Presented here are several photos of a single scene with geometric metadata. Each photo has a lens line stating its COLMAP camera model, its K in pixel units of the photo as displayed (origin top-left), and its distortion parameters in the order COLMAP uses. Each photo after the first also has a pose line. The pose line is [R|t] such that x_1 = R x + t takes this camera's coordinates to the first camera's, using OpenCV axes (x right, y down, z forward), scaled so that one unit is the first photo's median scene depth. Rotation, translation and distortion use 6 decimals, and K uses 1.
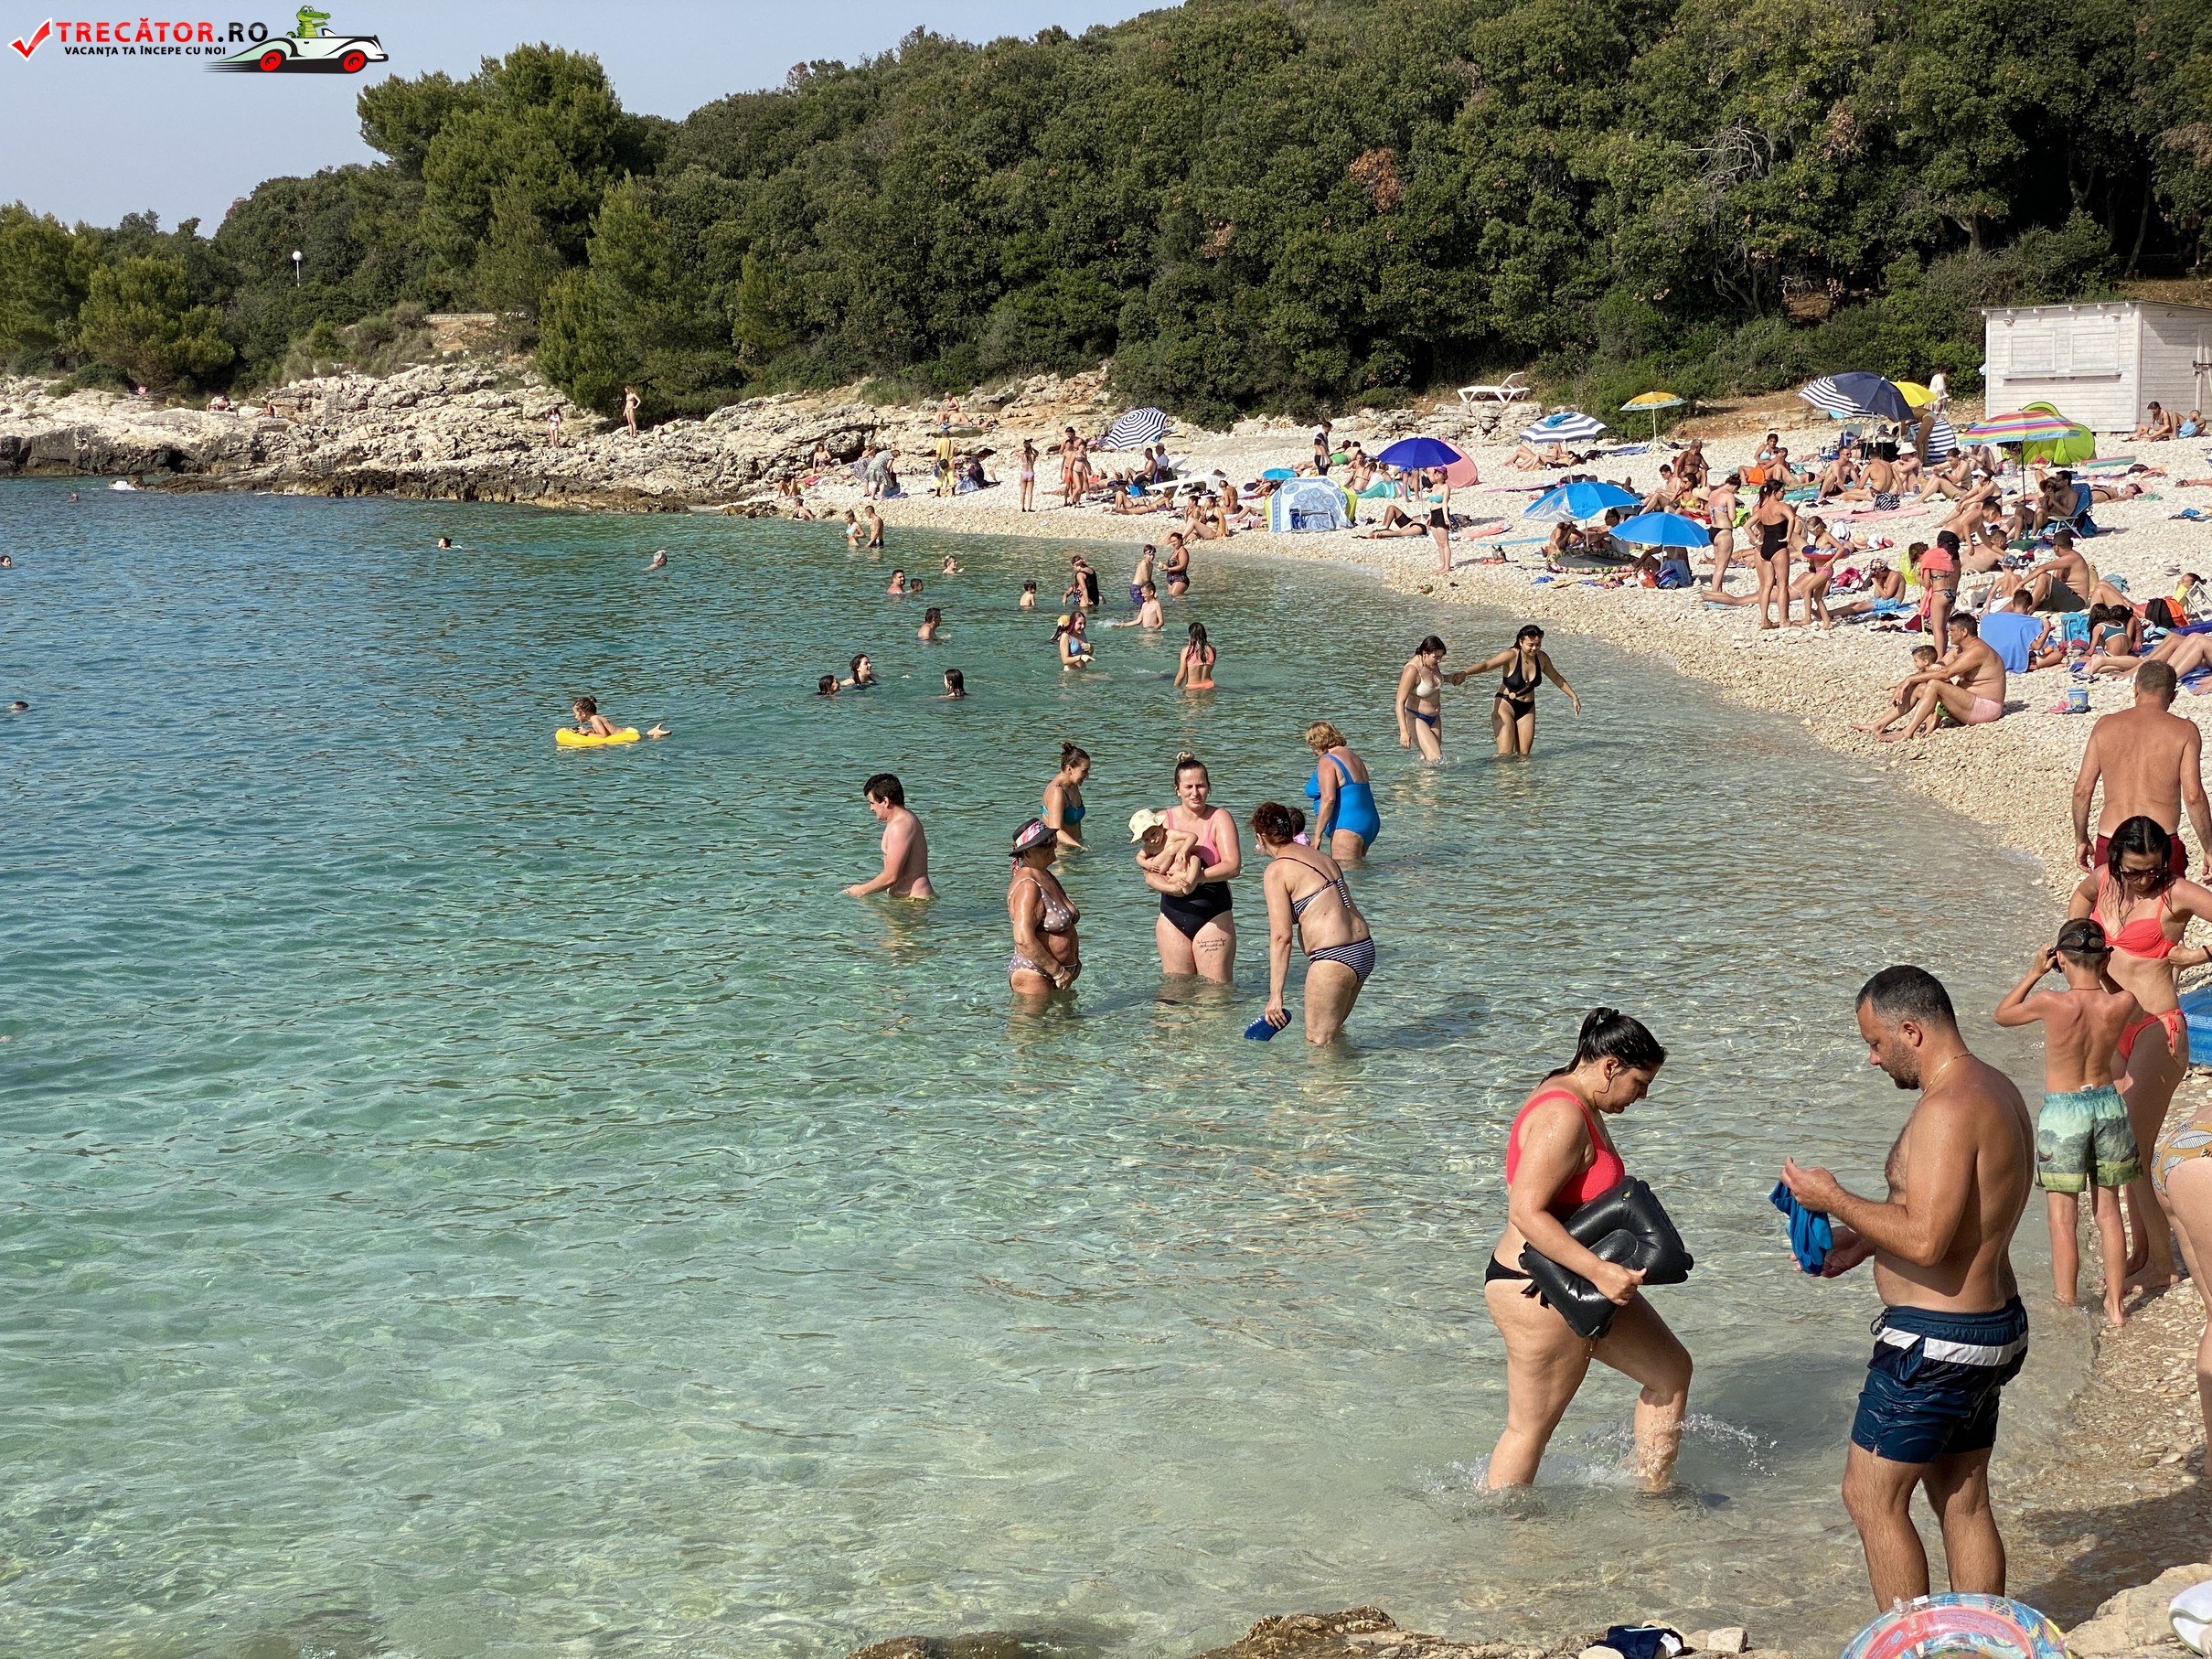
lens RADIAL K [[3243.8, 0, 1132.0], [0, 3243.8, 724.6], [0, 0, 1]] dist [0.091483, 0.000000]
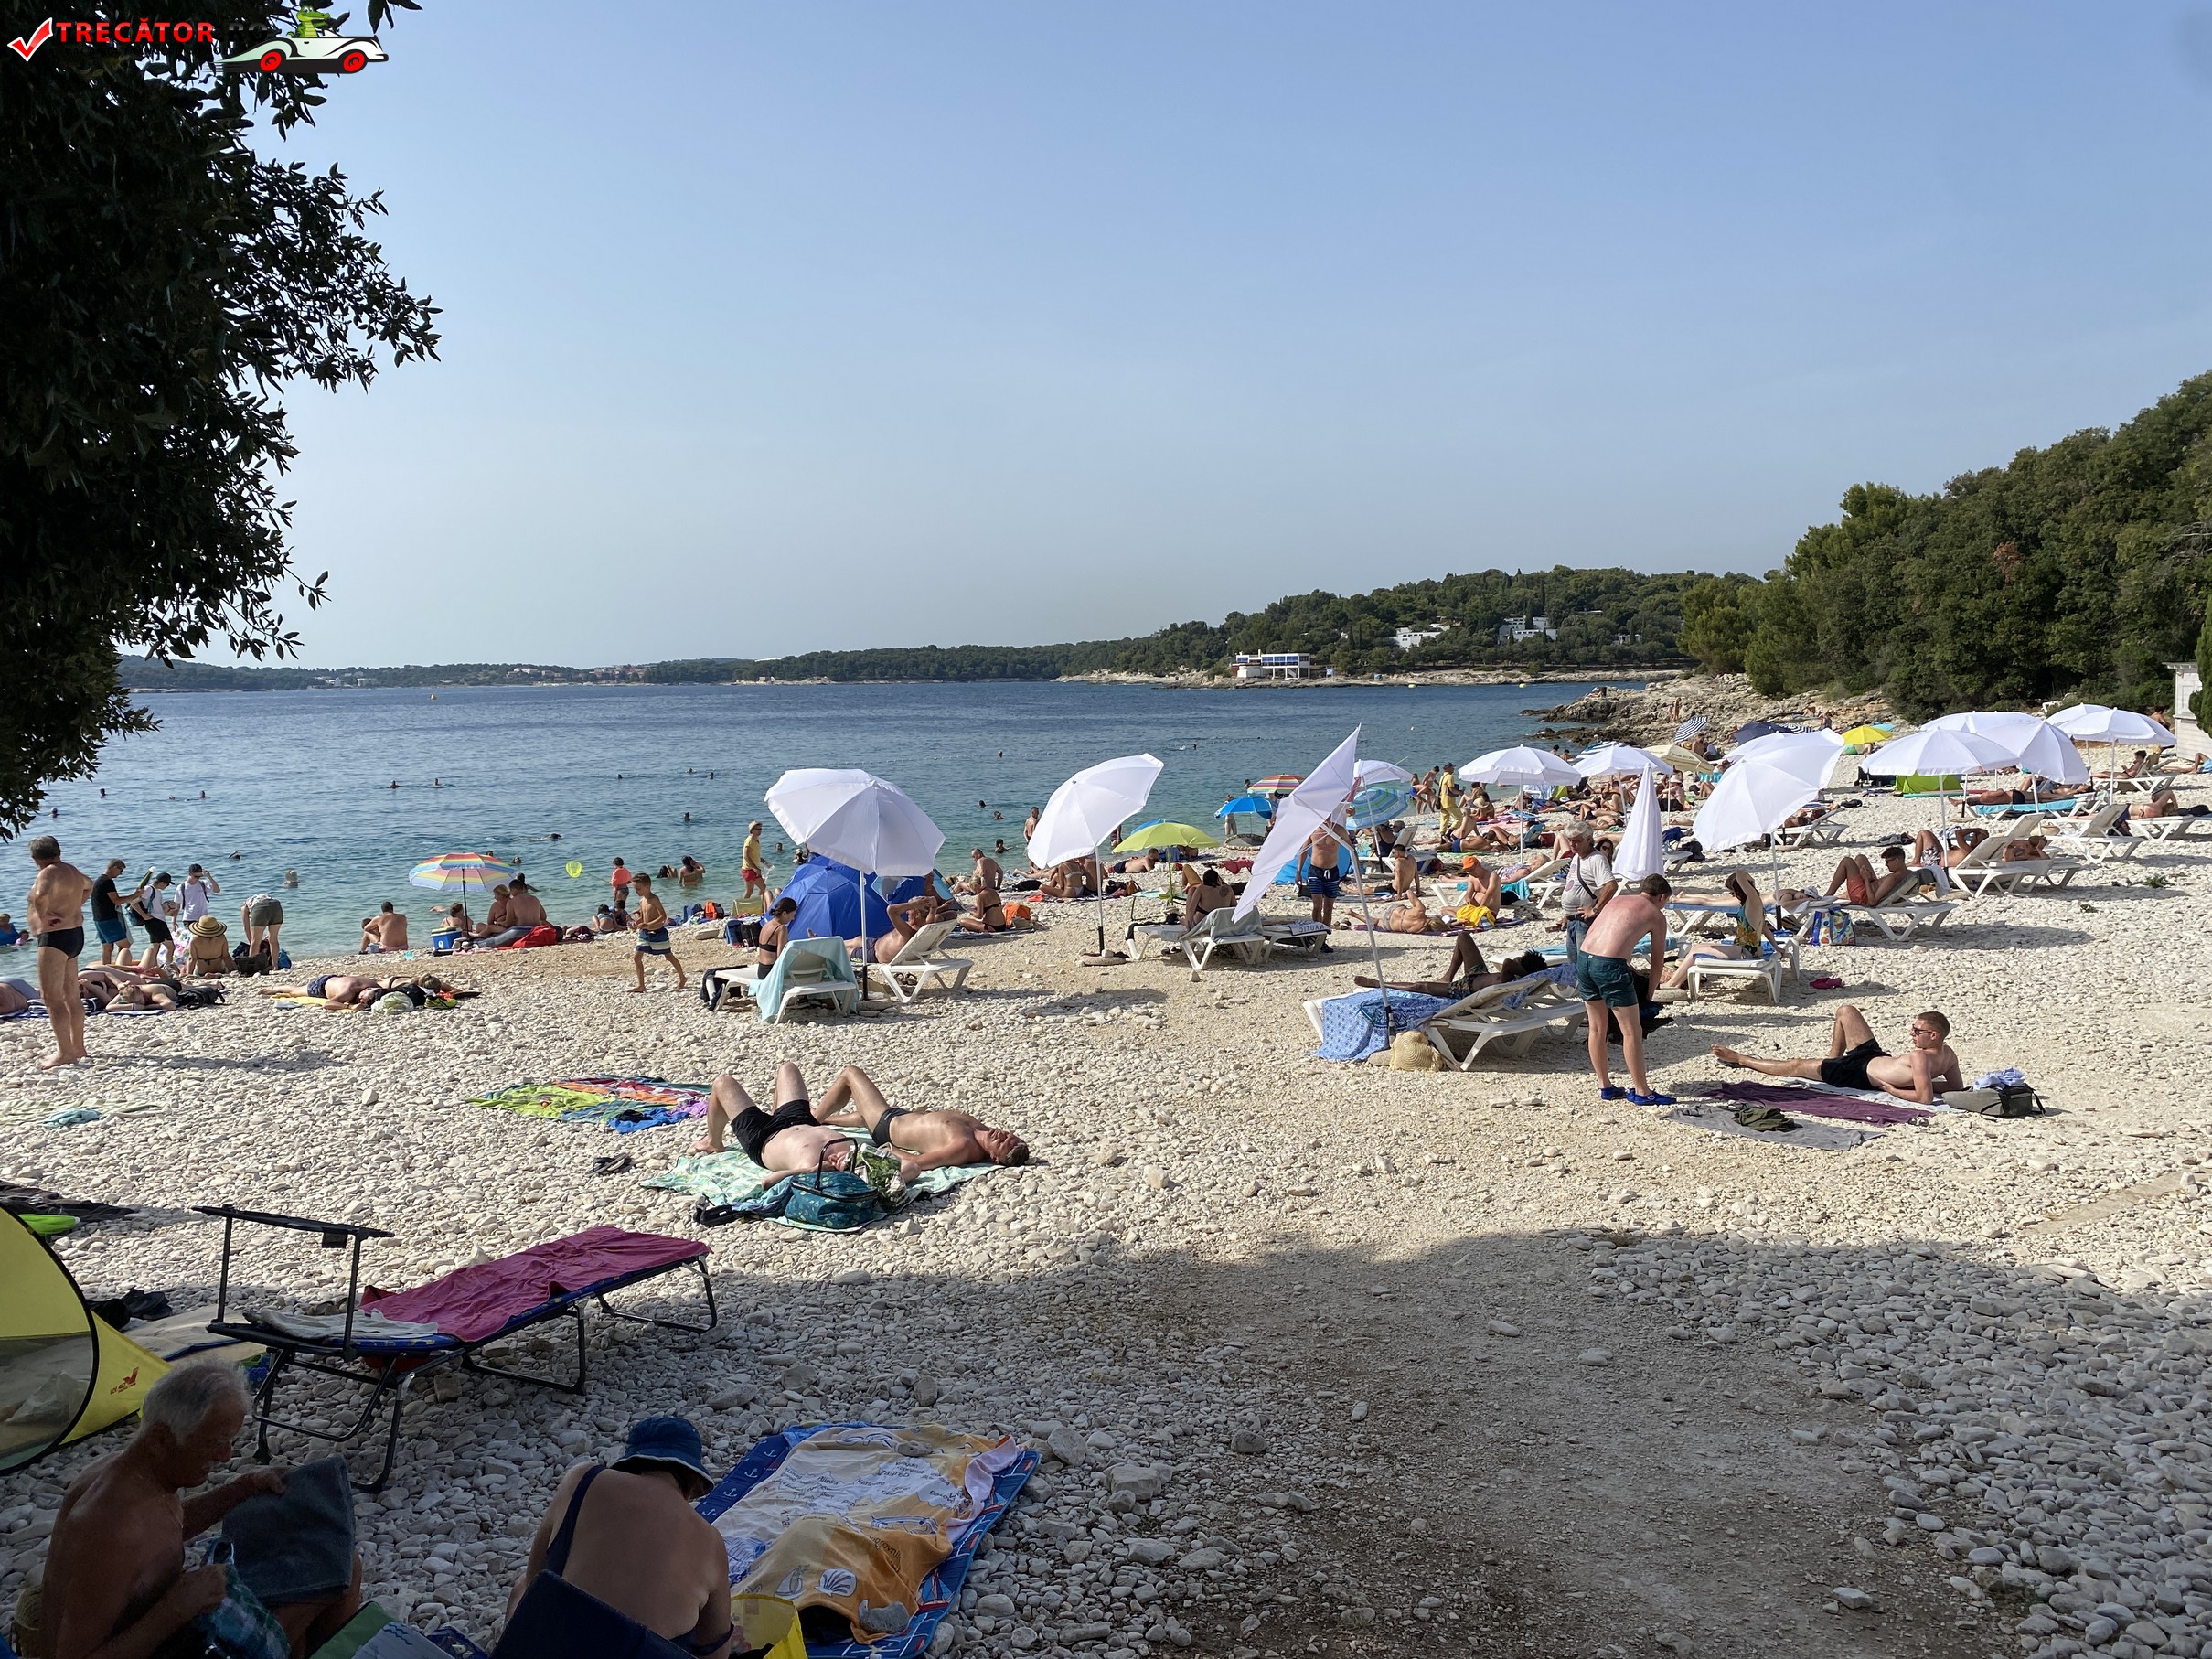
lens RADIAL K [[1649.2, 0, 1080.5], [0, 1649.2, 772.1], [0, 0, 1]] dist [0.065512, -0.096581]
pose [[0.623991, 0.046841, -0.780027, 0.353968], [-0.069541, 0.997570, 0.004274, -0.038042], [0.778331, 0.051577, 0.625732, 0.163624]]
